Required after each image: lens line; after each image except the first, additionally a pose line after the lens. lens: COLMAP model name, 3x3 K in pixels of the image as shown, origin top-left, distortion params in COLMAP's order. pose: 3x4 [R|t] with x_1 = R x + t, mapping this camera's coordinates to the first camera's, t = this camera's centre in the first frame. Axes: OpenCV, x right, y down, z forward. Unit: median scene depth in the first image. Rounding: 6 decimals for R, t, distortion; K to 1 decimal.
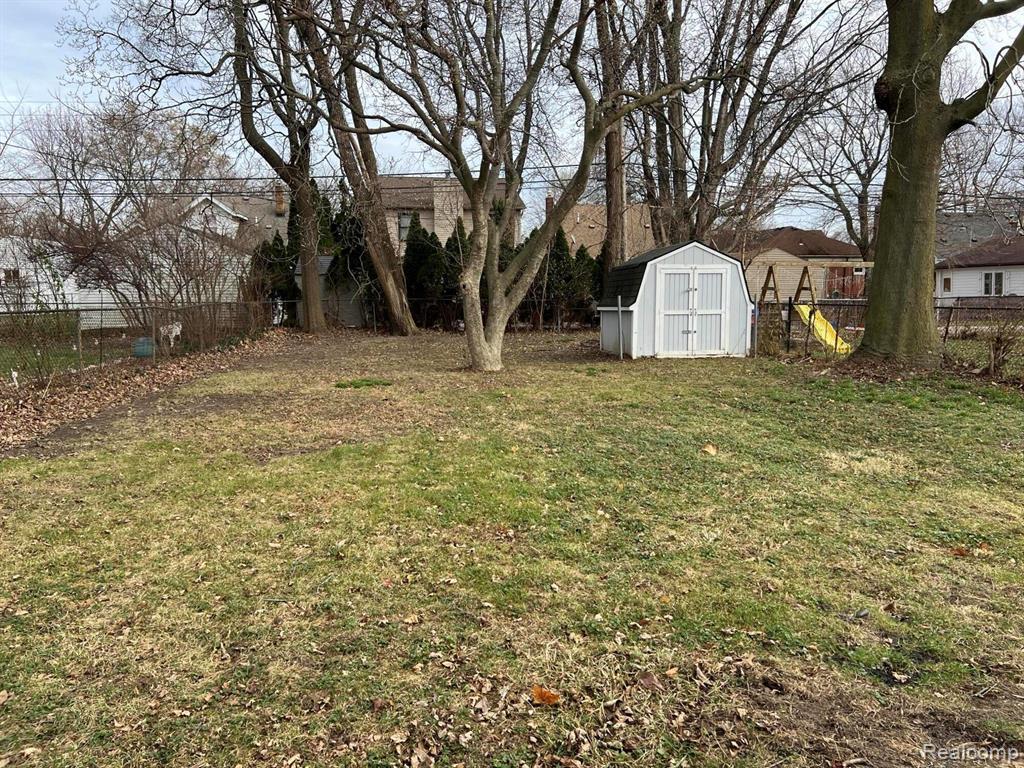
lens RADIAL K [[792.3, 0, 512.0], [0, 792.3, 384.0], [0, 0, 1]] dist [0.044651, -0.001831]
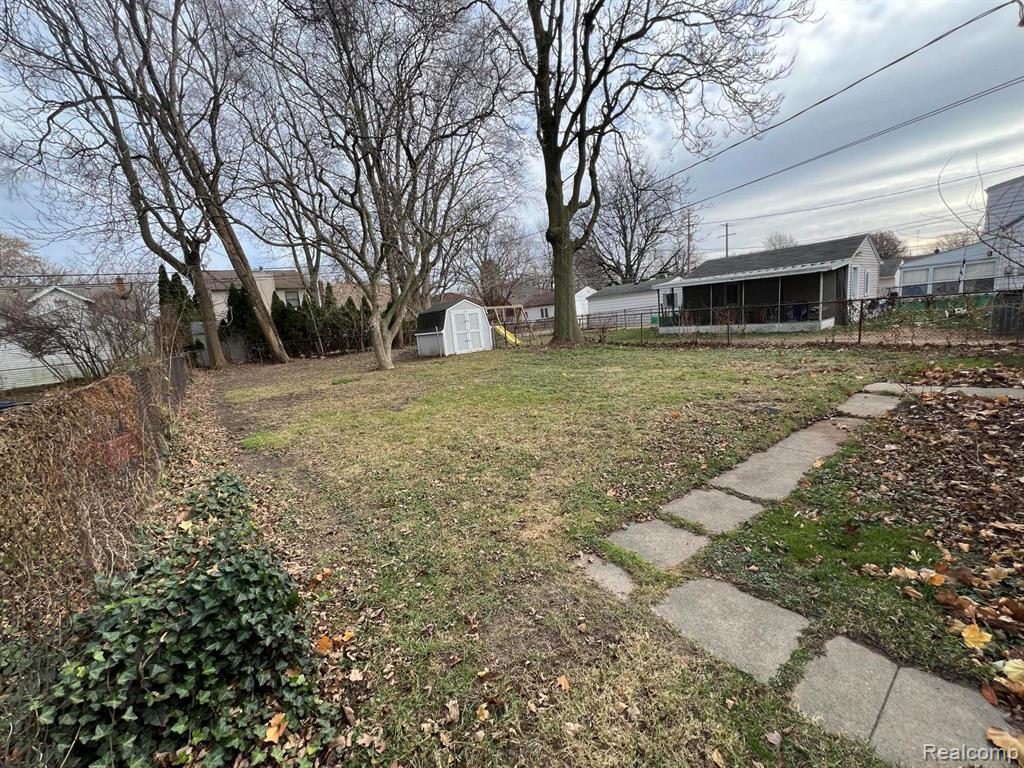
lens RADIAL K [[408.9, 0, 512.0], [0, 408.9, 384.0], [0, 0, 1]] dist [-0.002564, 0.000239]
pose [[0.860793, -0.147385, 0.487148, -0.231699], [0.136939, 0.988925, 0.057224, 0.003858], [-0.490187, 0.017451, 0.871443, -0.031056]]
